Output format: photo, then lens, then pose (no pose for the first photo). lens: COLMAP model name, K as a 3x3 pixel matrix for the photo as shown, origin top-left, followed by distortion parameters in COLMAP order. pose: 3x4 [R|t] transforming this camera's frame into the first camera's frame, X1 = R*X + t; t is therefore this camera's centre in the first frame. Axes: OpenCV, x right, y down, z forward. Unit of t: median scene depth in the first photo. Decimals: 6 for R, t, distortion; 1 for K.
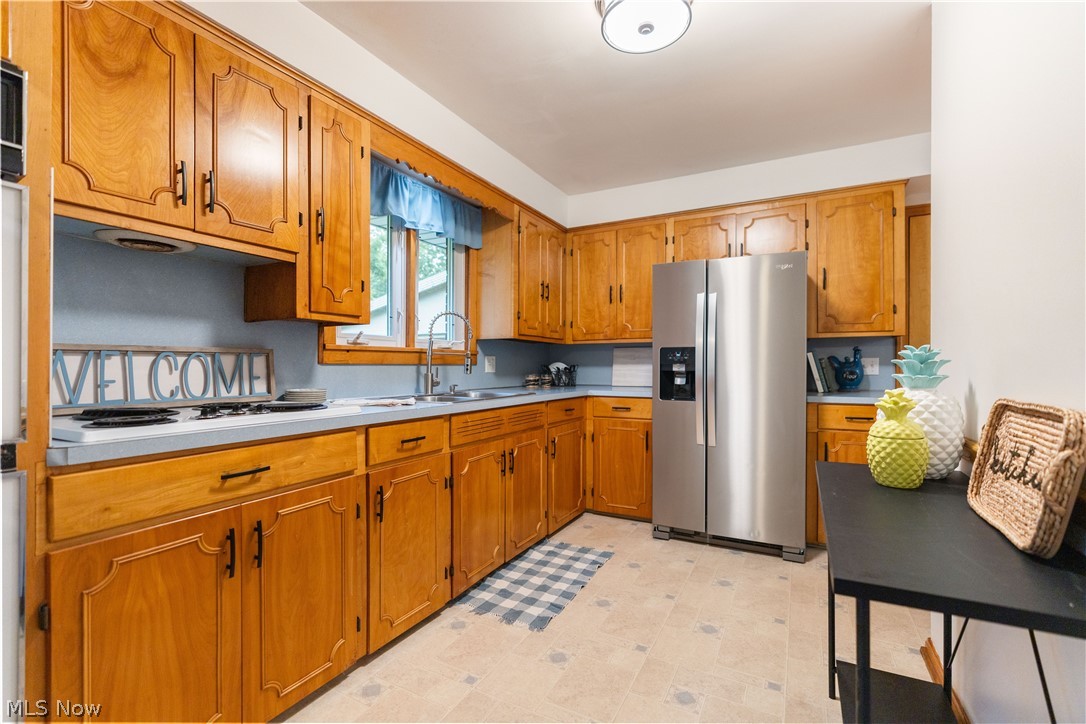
lens RADIAL K [[484.8, 0, 581.4], [0, 484.8, 364.9], [0, 0, 1]] dist [-0.009256, 0.003736]
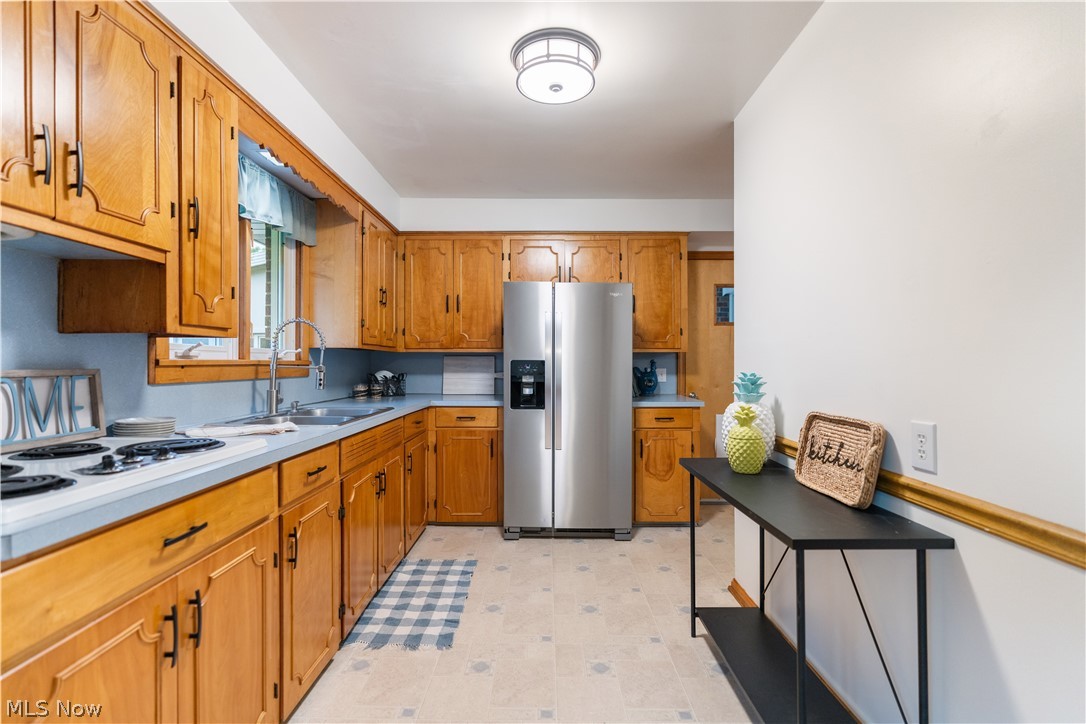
lens RADIAL K [[484.8, 0, 579.1], [0, 484.8, 358.6], [0, 0, 1]] dist [-0.009256, 0.003736]
pose [[0.883723, 0.012455, 0.467844, -0.290253], [-0.008959, 0.999913, -0.009698, -0.042725], [-0.467924, 0.004379, 0.883758, -0.020454]]
